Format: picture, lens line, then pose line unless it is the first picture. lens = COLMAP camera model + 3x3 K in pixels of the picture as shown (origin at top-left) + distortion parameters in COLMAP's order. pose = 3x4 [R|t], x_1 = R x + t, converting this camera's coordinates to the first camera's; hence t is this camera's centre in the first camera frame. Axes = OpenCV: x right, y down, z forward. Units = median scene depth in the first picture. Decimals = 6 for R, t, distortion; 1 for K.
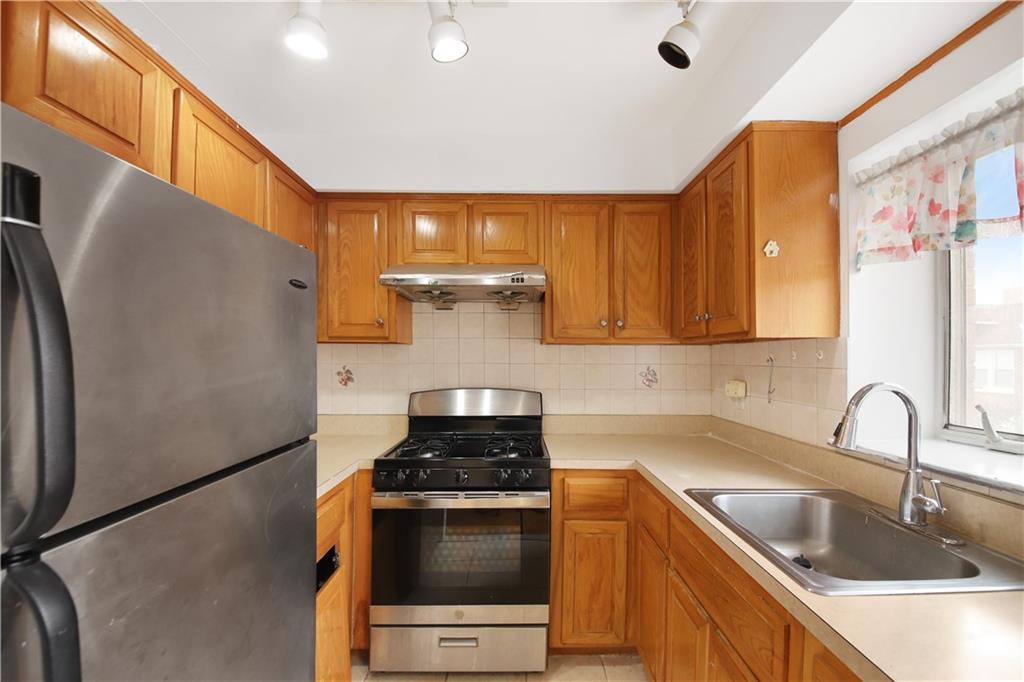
lens RADIAL K [[443.2, 0, 492.6], [0, 443.2, 361.9], [0, 0, 1]] dist [-0.002461, -0.000226]
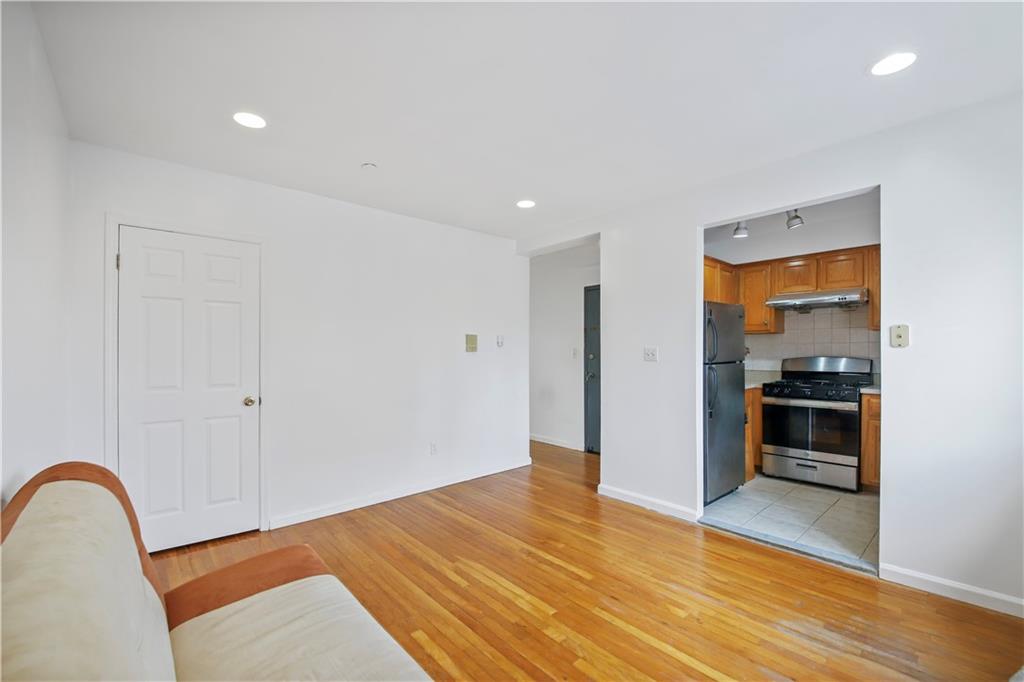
lens RADIAL K [[425.5, 0, 512.0], [0, 425.5, 341.0], [0, 0, 1]] dist [-0.001585, -0.000206]
pose [[0.651674, -0.027152, -0.758013, 0.584638], [0.010492, 0.999586, -0.026785, 0.043468], [0.758427, 0.009502, 0.651689, -1.490045]]
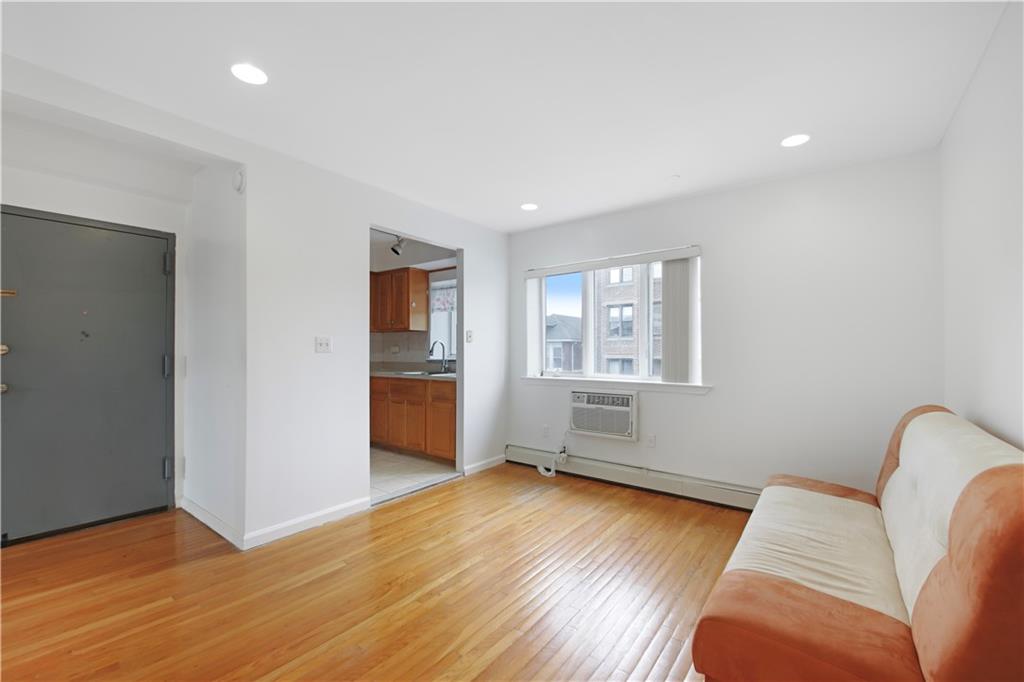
lens RADIAL K [[425.5, 0, 512.0], [0, 425.5, 341.0], [0, 0, 1]] dist [-0.001585, -0.000206]
pose [[0.616018, 0.015723, 0.787575, -1.256805], [-0.001927, 0.999828, -0.018454, 0.072840], [-0.787730, 0.009850, 0.615942, -1.370966]]
